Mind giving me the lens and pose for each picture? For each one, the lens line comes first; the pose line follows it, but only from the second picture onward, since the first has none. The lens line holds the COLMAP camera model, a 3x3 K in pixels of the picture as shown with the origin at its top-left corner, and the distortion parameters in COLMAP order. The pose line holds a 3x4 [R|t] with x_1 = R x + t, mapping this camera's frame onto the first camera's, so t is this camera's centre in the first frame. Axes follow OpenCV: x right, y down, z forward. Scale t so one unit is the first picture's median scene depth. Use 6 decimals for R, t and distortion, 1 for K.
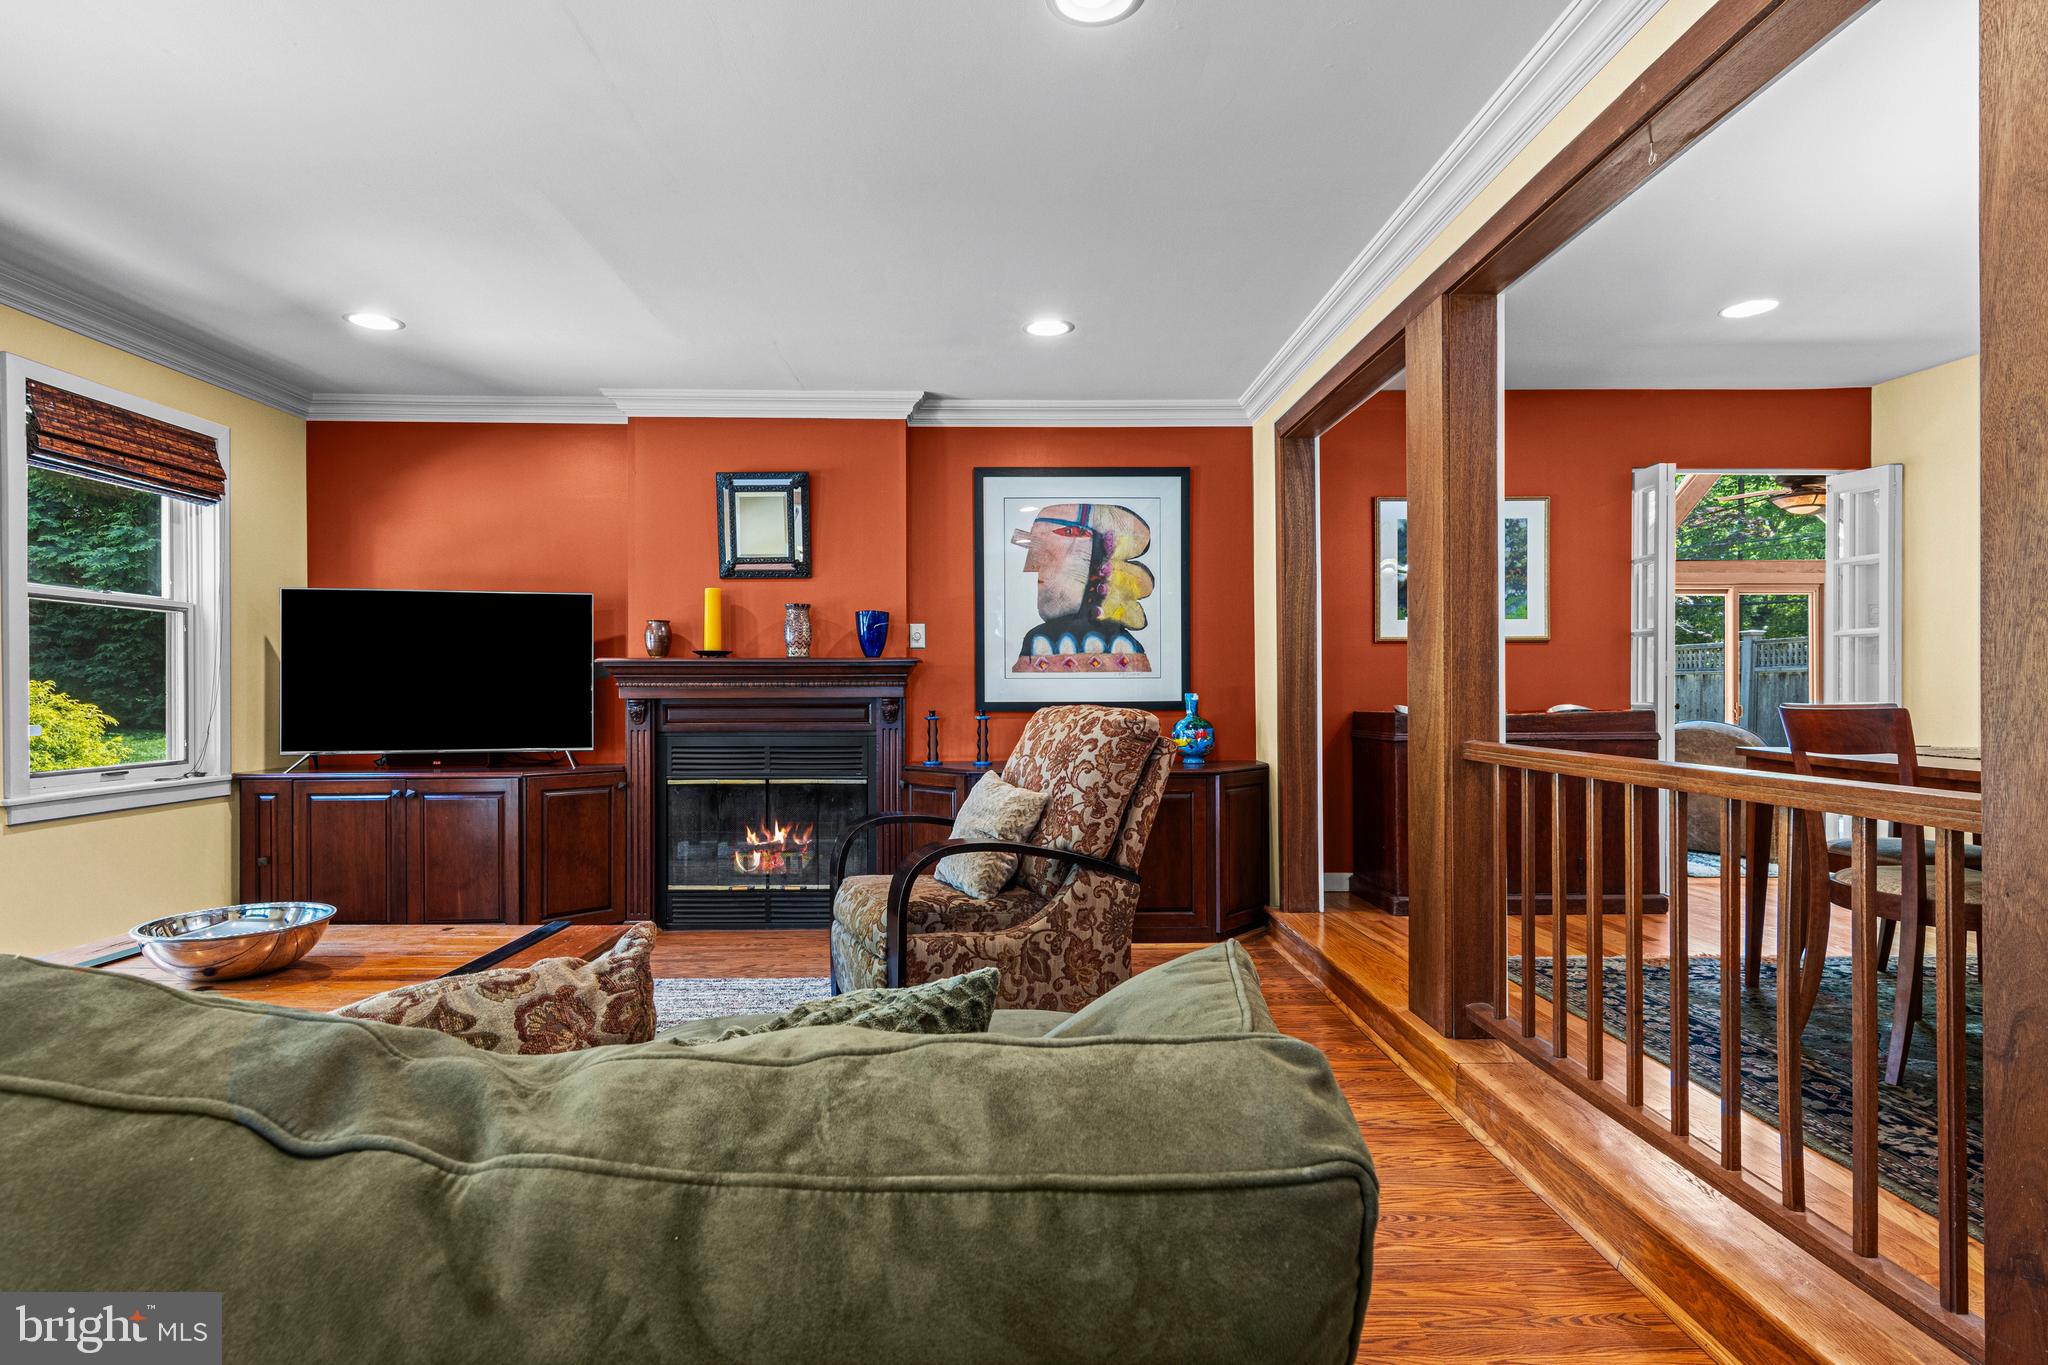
lens RADIAL K [[1047.8, 0, 1027.0], [0, 1047.8, 693.4], [0, 0, 1]] dist [0.010965, -0.003041]
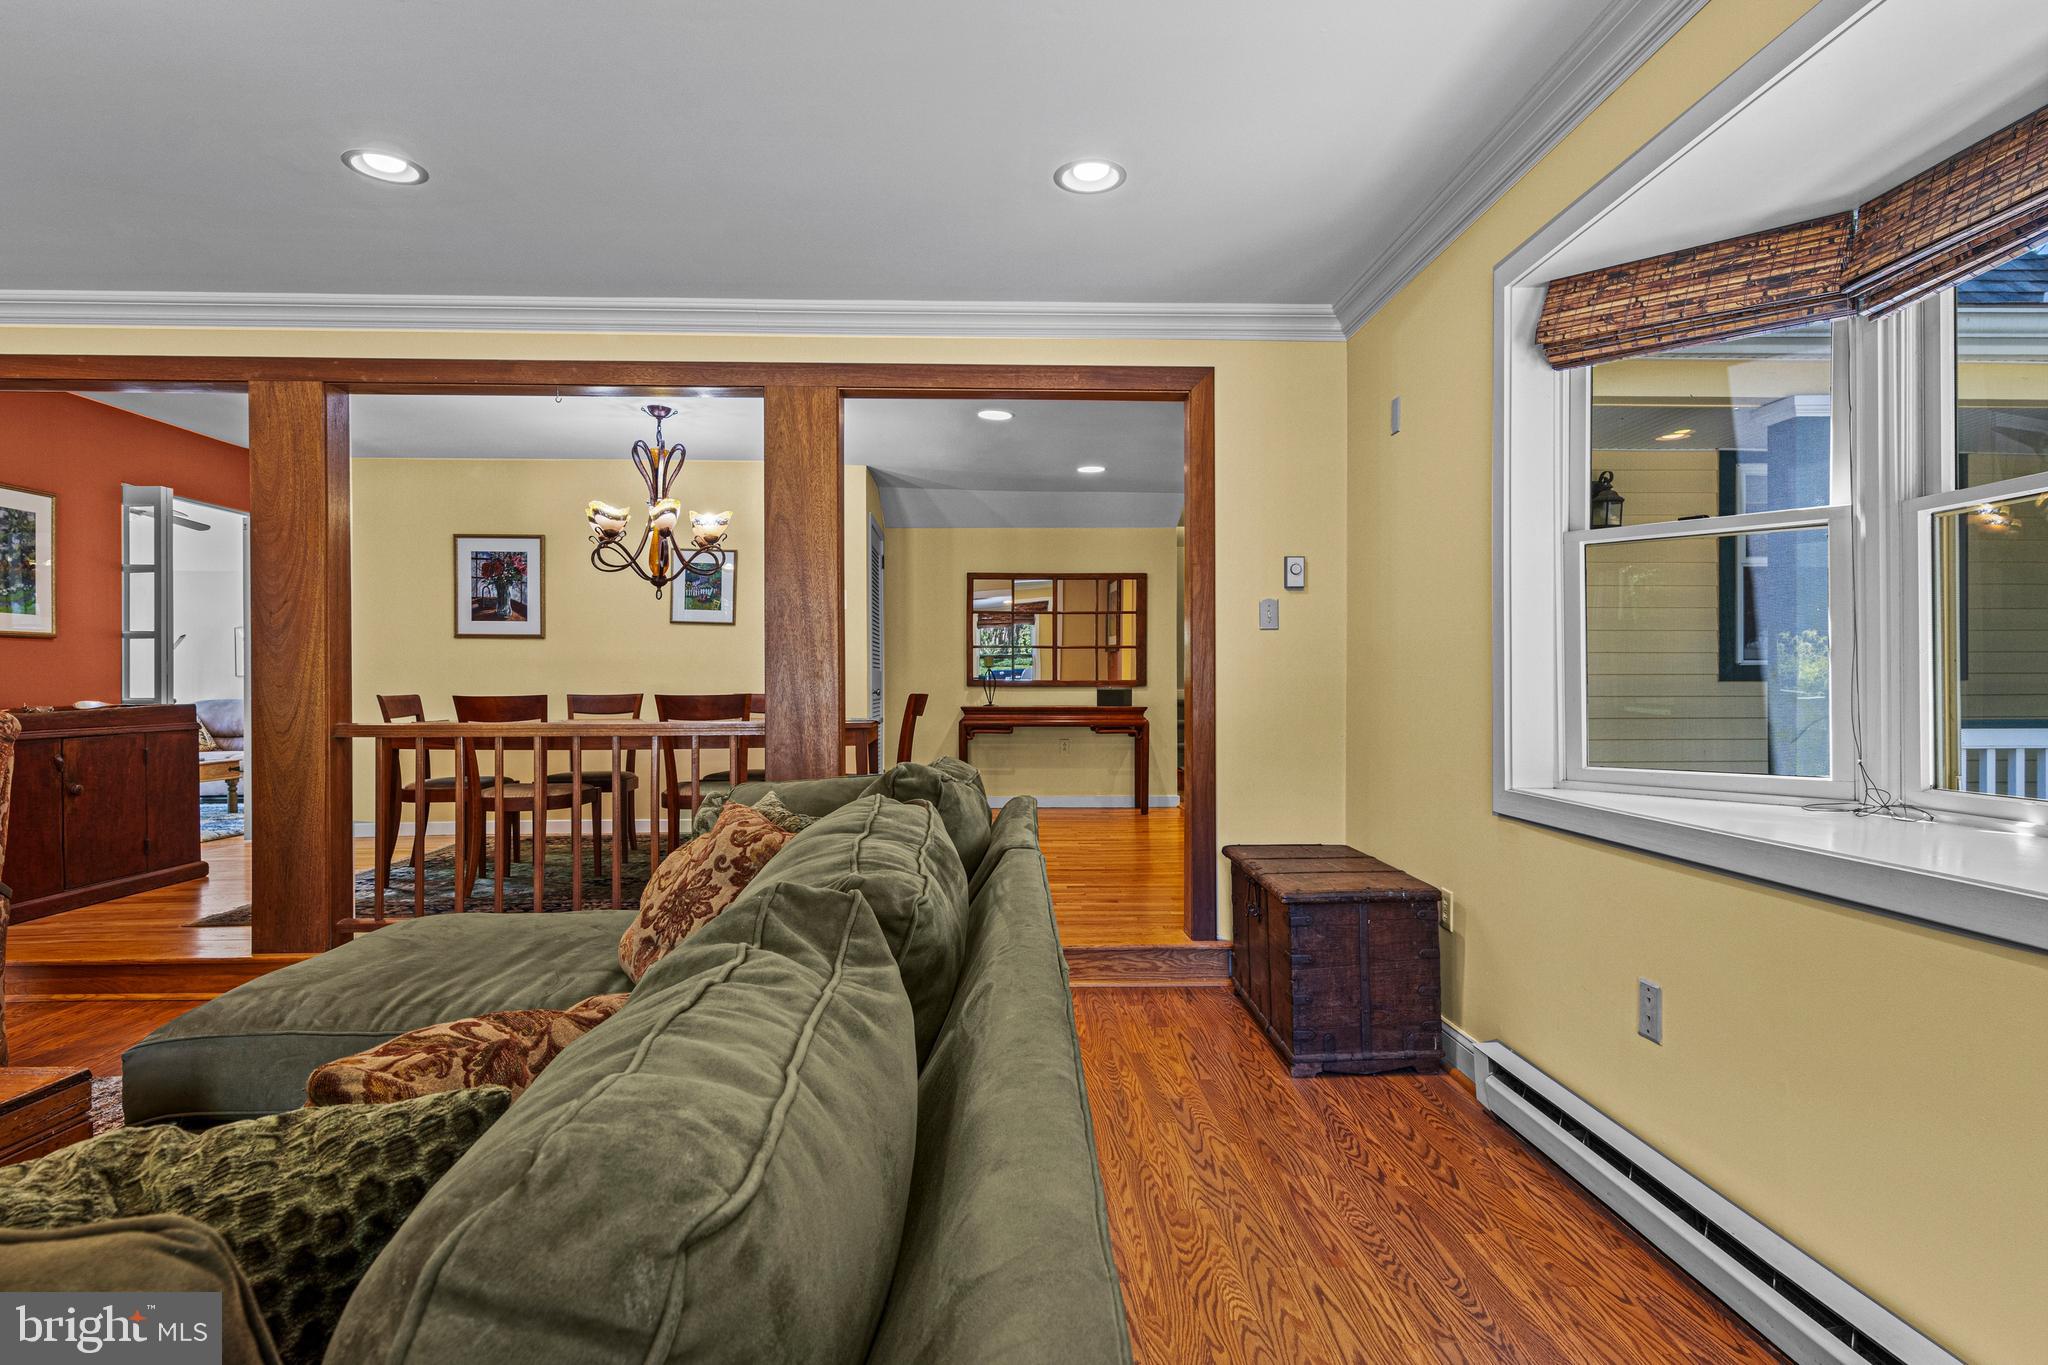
lens RADIAL K [[1047.8, 0, 1019.4], [0, 1047.8, 683.8], [0, 0, 1]] dist [0.010965, -0.003041]
pose [[-0.004269, 0.002755, 0.999987, -0.551122], [0.006234, 0.999977, -0.002728, 0.002634], [-0.999971, 0.006222, -0.004286, 0.088662]]
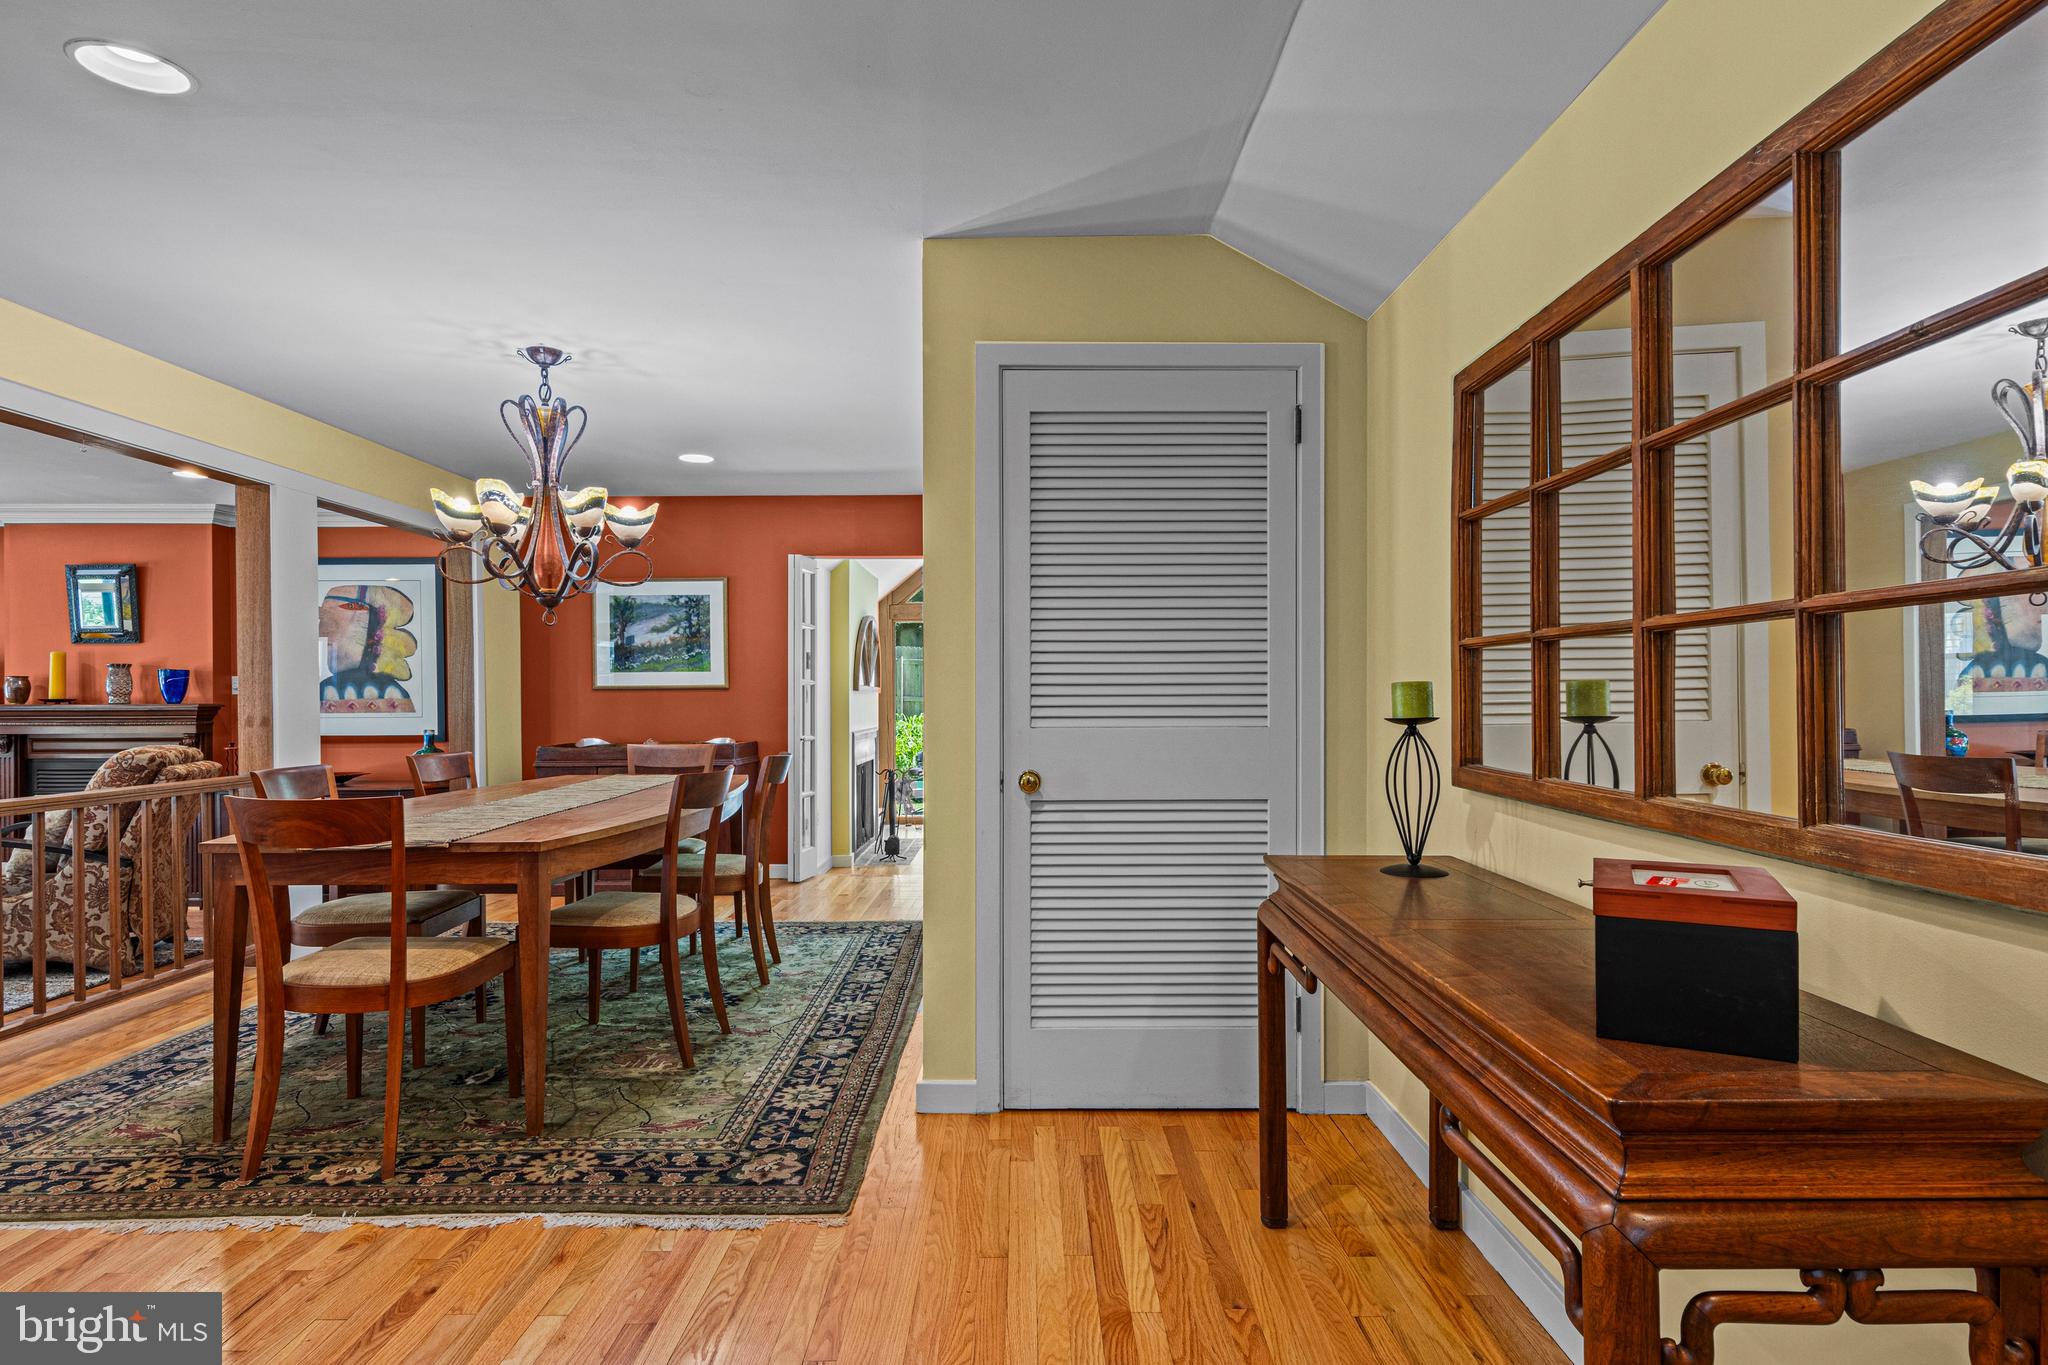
lens RADIAL K [[1047.8, 0, 1032.8], [0, 1047.8, 703.1], [0, 0, 1]] dist [0.010965, -0.003041]
pose [[0.999656, -0.000320, -0.026223, 0.974068], [0.000398, 0.999996, 0.002946, -0.037889], [0.026222, -0.002956, 0.999652, -0.314673]]
